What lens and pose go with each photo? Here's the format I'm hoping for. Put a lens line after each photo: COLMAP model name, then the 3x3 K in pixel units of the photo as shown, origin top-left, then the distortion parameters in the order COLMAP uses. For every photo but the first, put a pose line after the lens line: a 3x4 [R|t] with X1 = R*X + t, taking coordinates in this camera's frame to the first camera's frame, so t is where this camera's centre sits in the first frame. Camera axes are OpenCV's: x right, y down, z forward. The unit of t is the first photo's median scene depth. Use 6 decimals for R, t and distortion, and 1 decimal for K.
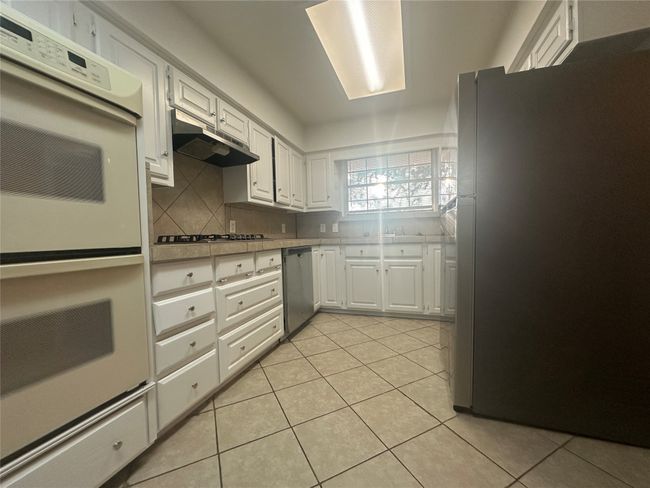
lens RADIAL K [[259.2, 0, 325.1], [0, 259.2, 243.4], [0, 0, 1]] dist [-0.003355, -0.000651]
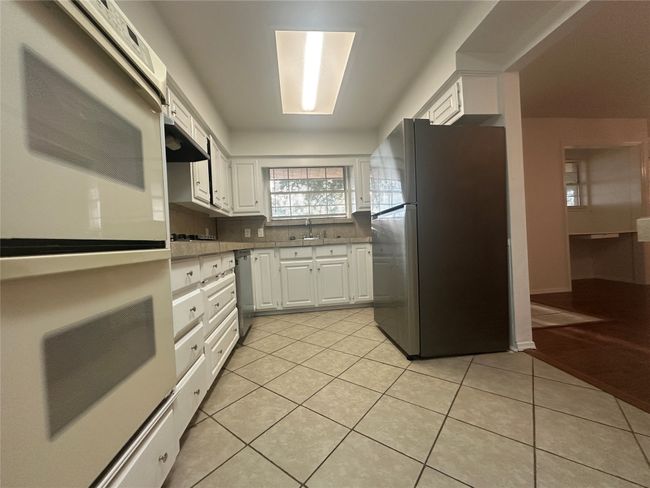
lens RADIAL K [[259.2, 0, 326.3], [0, 259.2, 243.4], [0, 0, 1]] dist [-0.003355, -0.000651]
pose [[0.900006, -0.021727, 0.435335, -0.281101], [0.037986, 0.998867, -0.028681, 0.033458], [-0.434219, 0.042350, 0.899811, -0.039462]]
